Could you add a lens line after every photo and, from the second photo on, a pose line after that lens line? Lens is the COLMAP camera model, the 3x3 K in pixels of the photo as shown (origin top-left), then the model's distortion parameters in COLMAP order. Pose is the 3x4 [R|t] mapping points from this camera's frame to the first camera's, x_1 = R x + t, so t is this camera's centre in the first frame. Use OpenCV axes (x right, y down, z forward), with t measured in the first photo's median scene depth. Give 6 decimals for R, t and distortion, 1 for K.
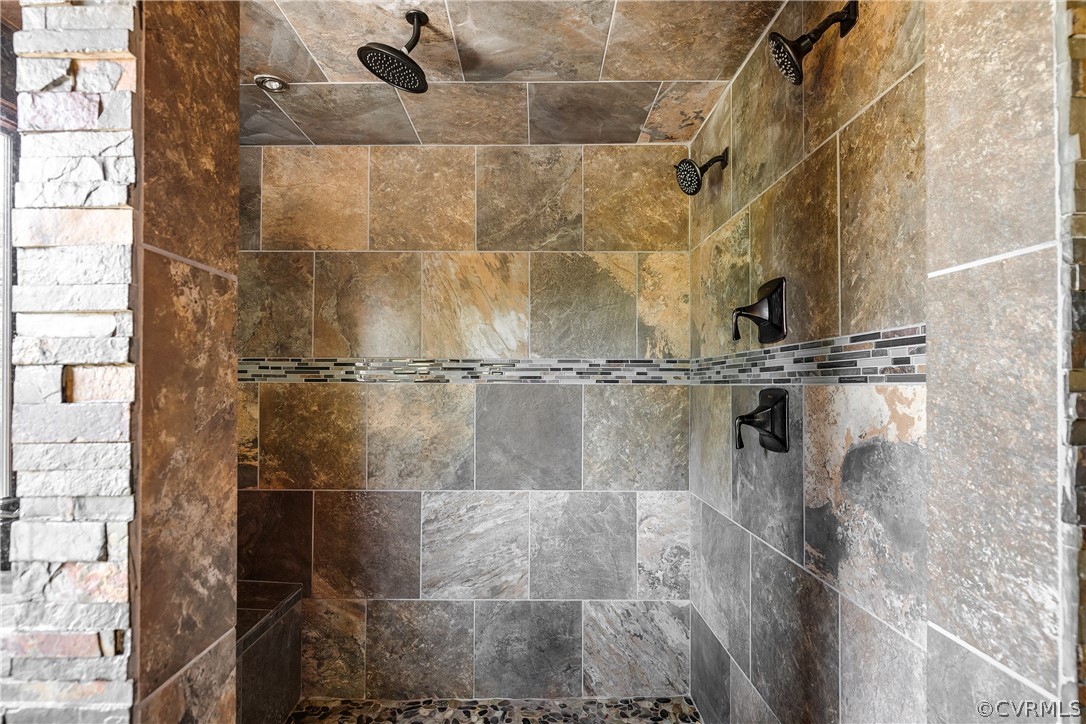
lens RADIAL K [[513.4, 0, 542.2], [0, 513.4, 377.8], [0, 0, 1]] dist [-0.004290, -0.000306]
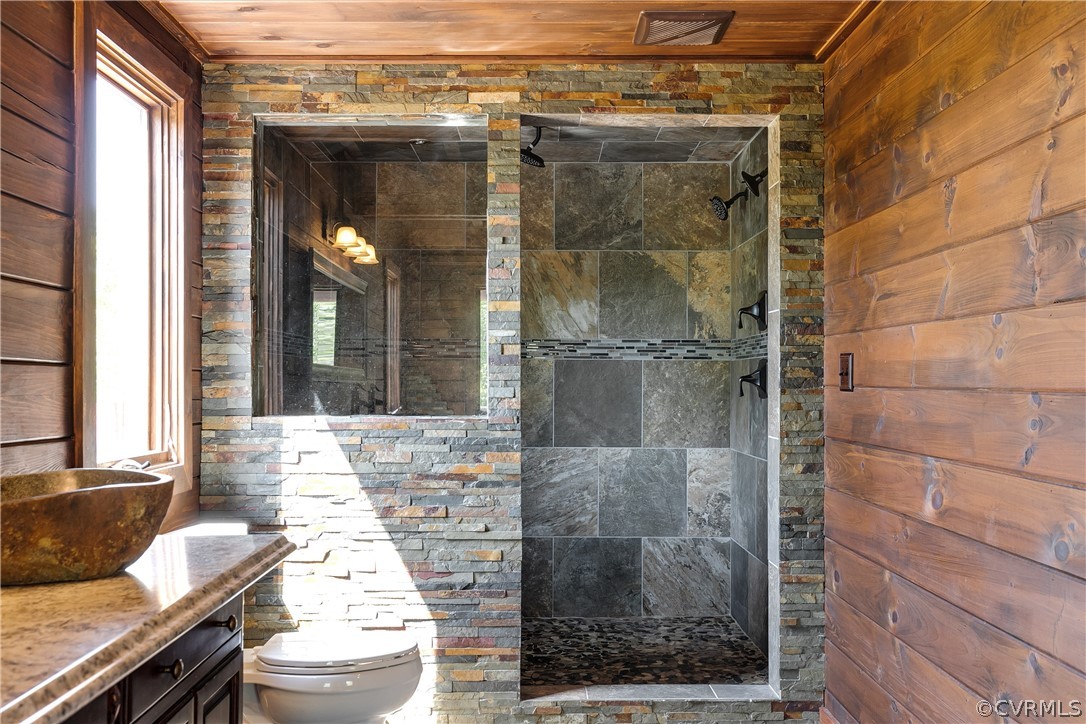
lens RADIAL K [[1080.7, 0, 540.3], [0, 1080.7, 358.8], [0, 0, 1]] dist [-0.000194, 0.000000]
pose [[0.999943, 0.001722, -0.010517, -0.136094], [-0.001835, 0.999941, -0.010744, 0.037861], [0.010498, 0.010762, 0.999887, -1.561389]]
